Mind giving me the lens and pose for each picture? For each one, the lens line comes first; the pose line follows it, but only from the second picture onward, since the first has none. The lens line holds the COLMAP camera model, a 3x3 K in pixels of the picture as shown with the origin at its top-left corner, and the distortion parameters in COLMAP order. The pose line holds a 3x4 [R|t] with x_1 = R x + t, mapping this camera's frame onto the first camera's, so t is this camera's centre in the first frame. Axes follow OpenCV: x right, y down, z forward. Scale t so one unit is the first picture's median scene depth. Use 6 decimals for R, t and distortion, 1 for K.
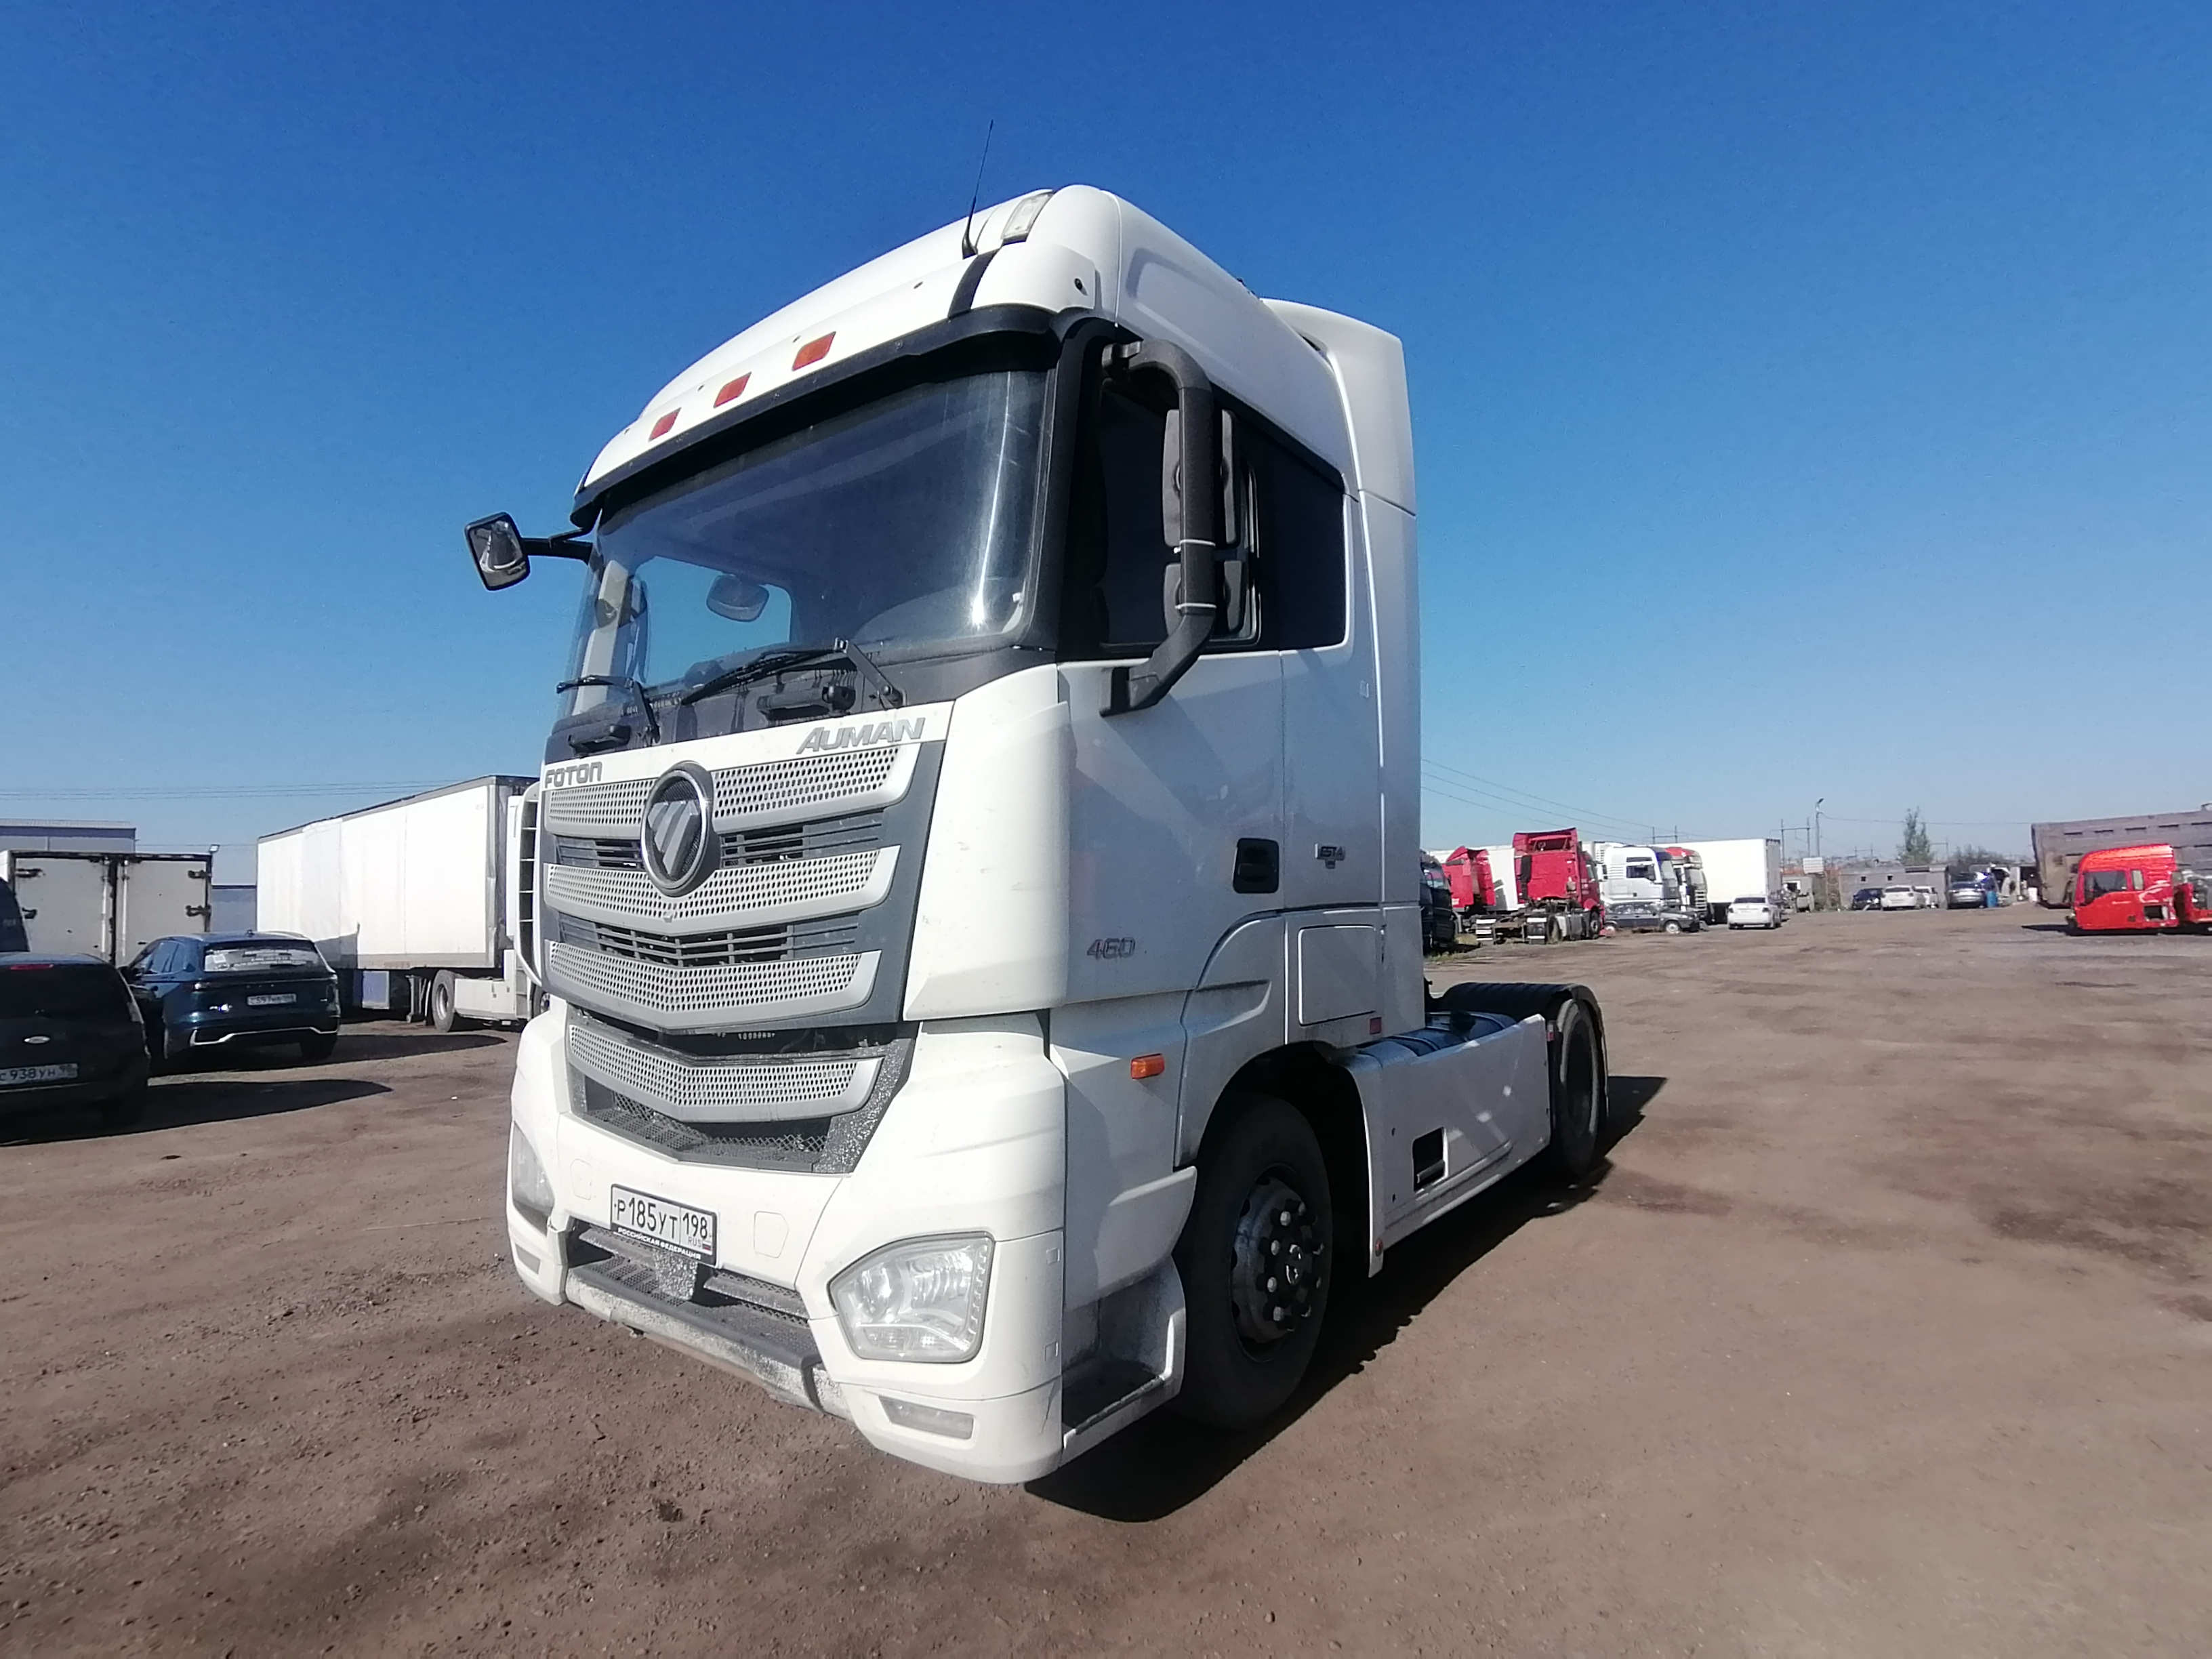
lens RADIAL K [[1117.5, 0, 1106.0], [0, 1117.5, 829.5], [0, 0, 1]] dist [0.030426, -0.036184]
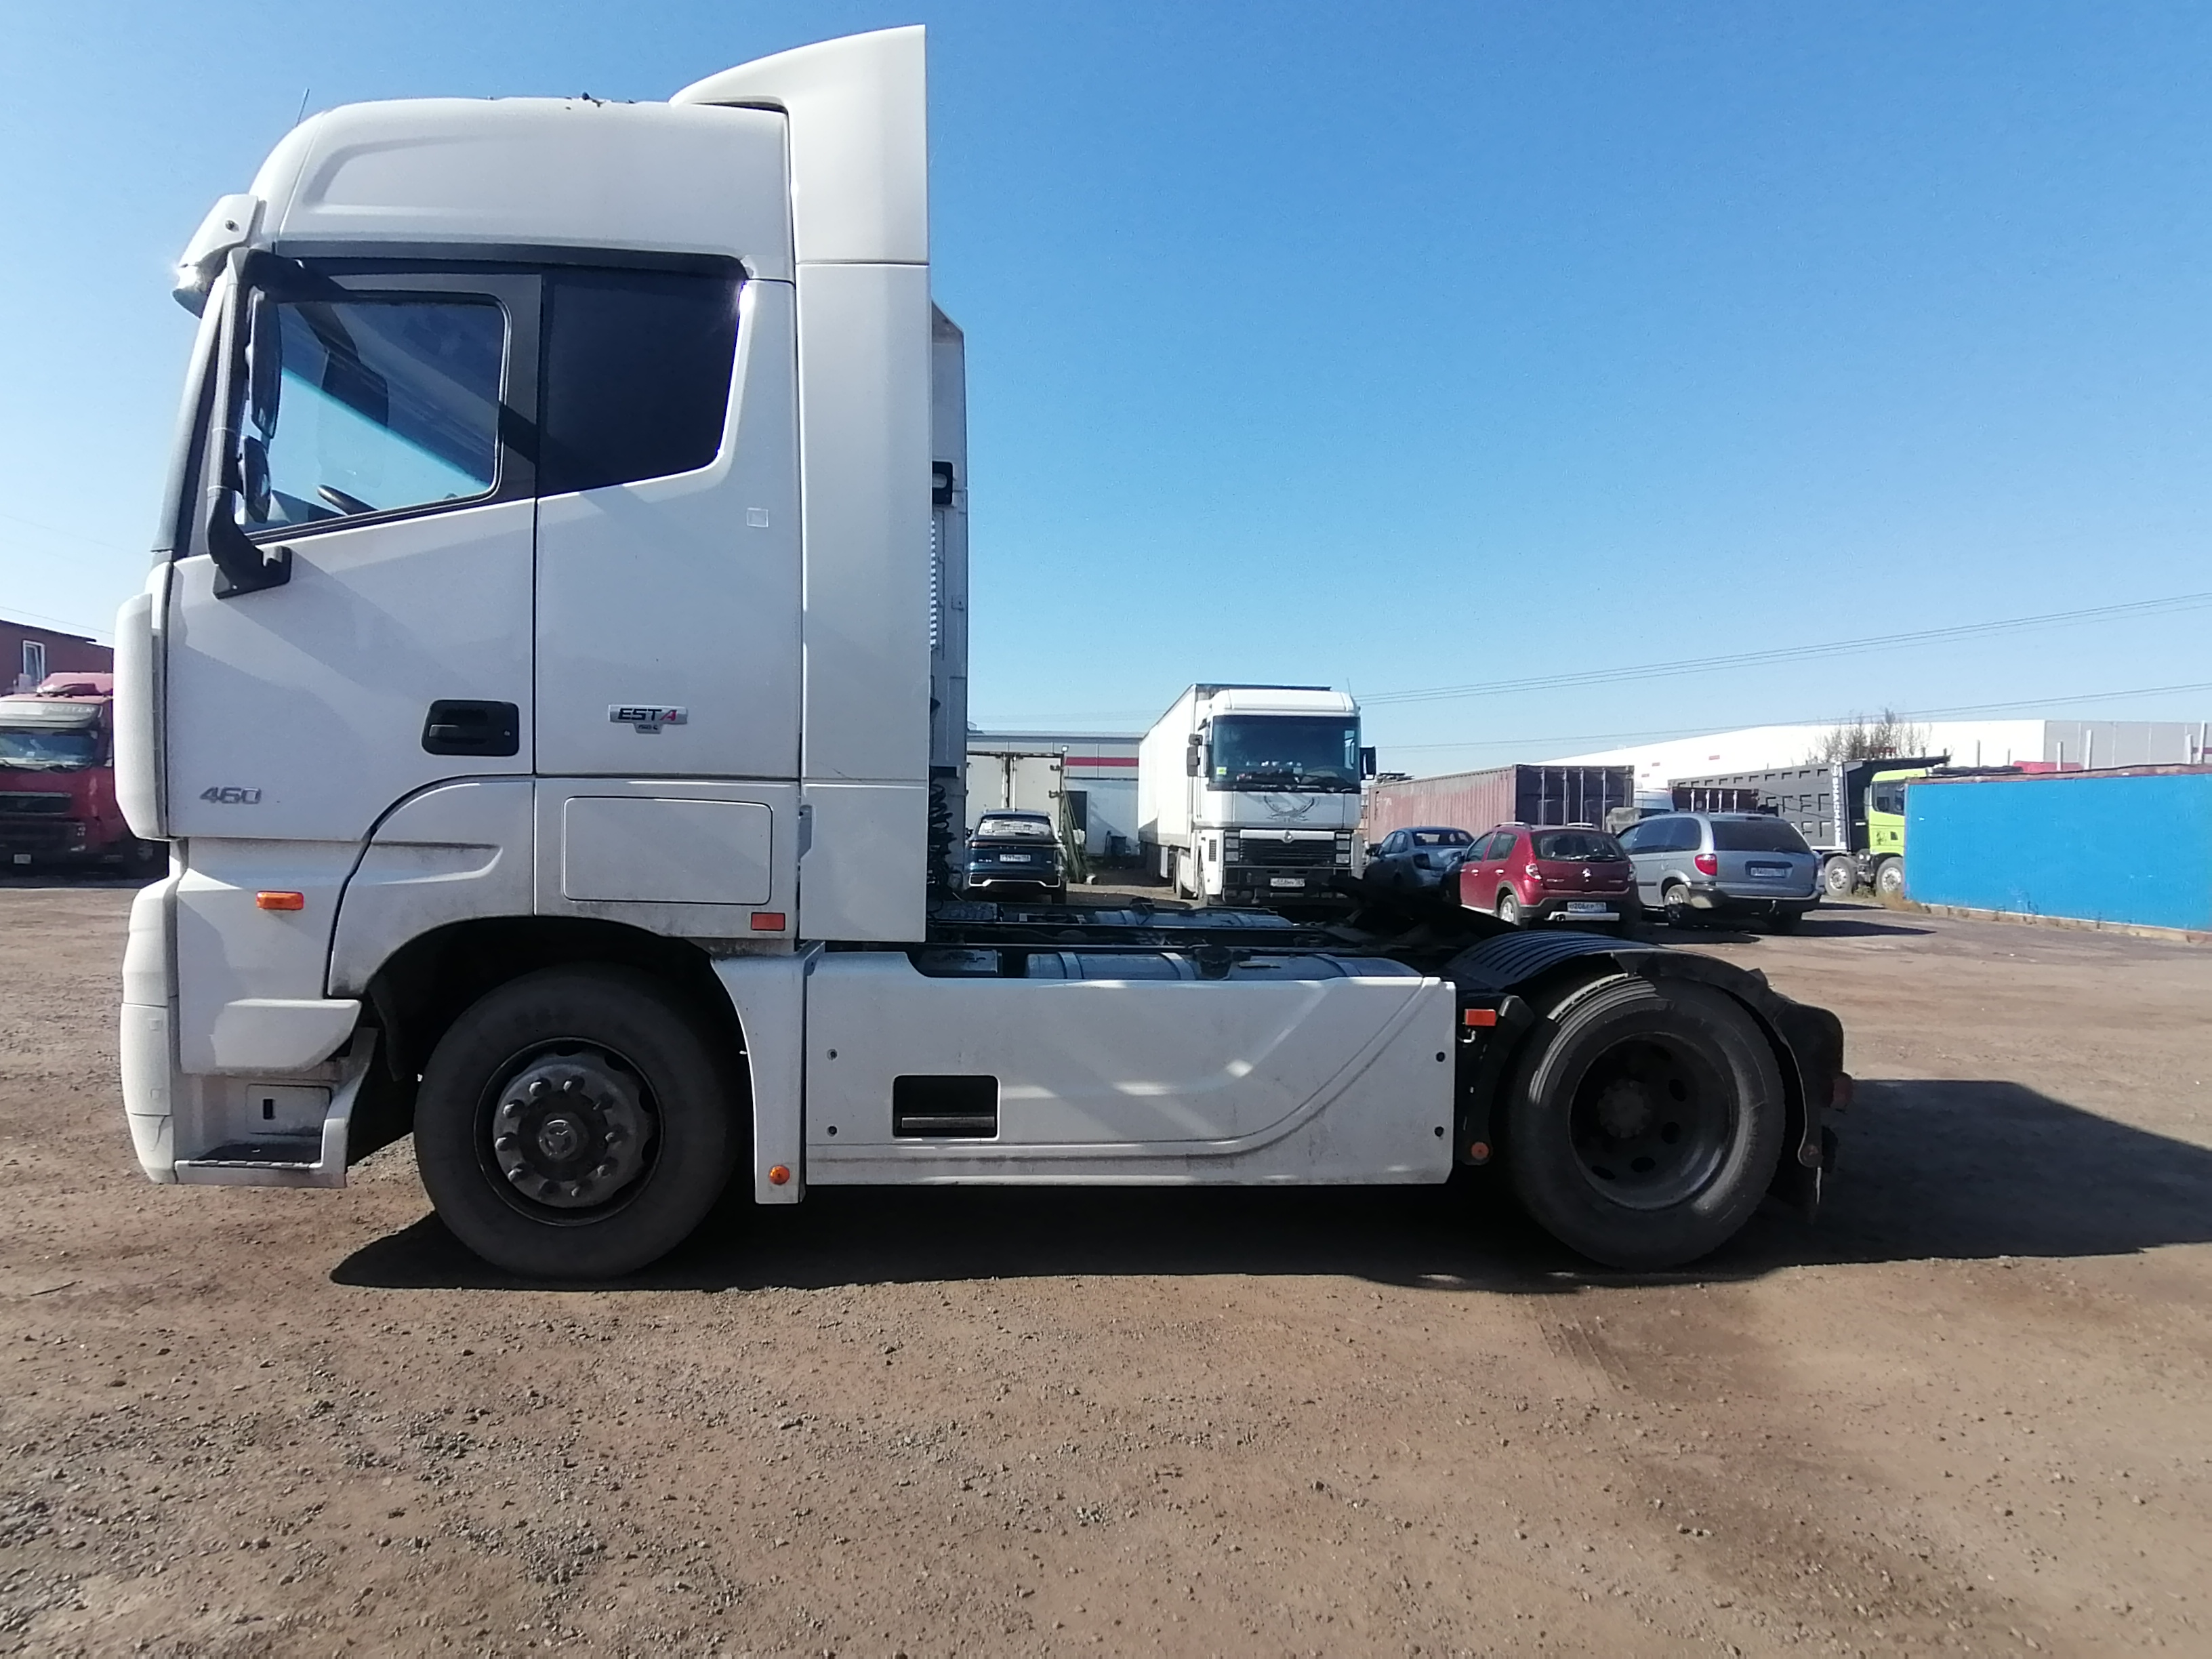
lens RADIAL K [[1117.5, 0, 1106.0], [0, 1117.5, 829.5], [0, 0, 1]] dist [0.030426, -0.036184]
pose [[0.644977, 0.050475, -0.762533, 1.198255], [0.012912, 0.996954, 0.076914, 0.049699], [0.764092, -0.059454, 0.642361, 0.744367]]
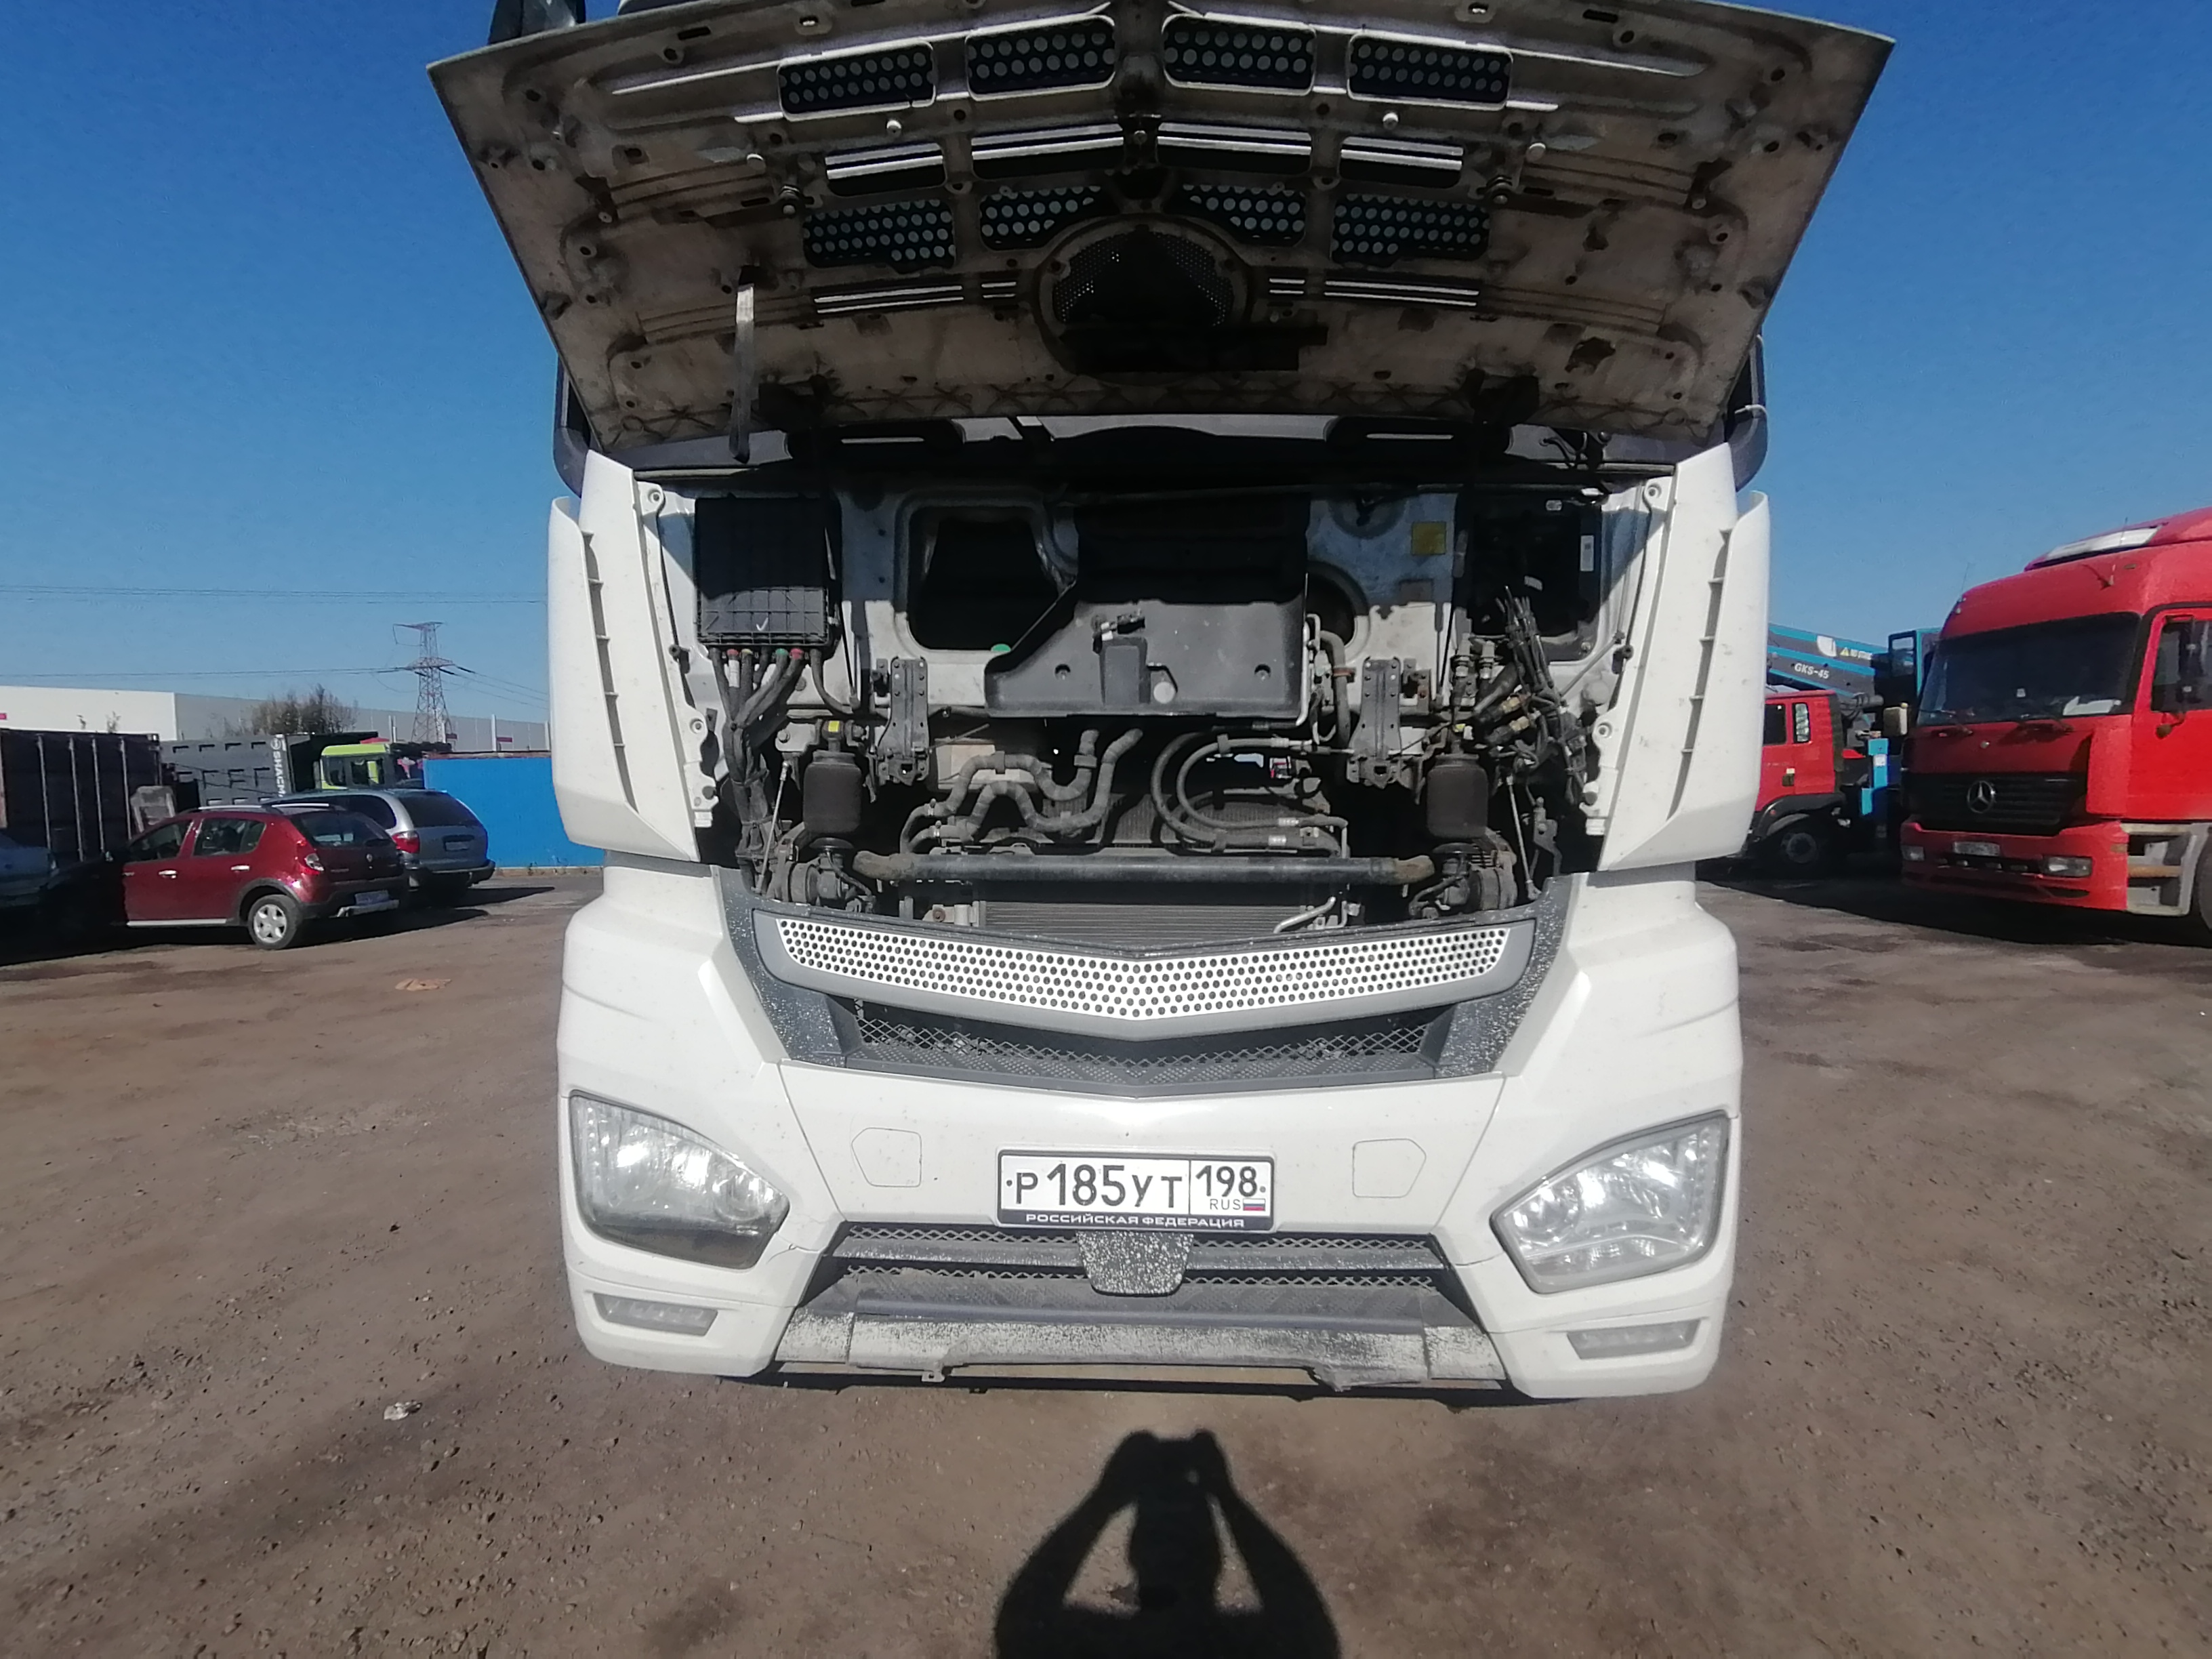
lens RADIAL K [[1117.5, 0, 1106.0], [0, 1117.5, 829.5], [0, 0, 1]] dist [0.030426, -0.036184]
pose [[0.810604, 0.000780, 0.585594, -0.710244], [-0.050252, 0.996403, 0.068233, 0.077826], [-0.583434, -0.084737, 0.807728, 0.426634]]
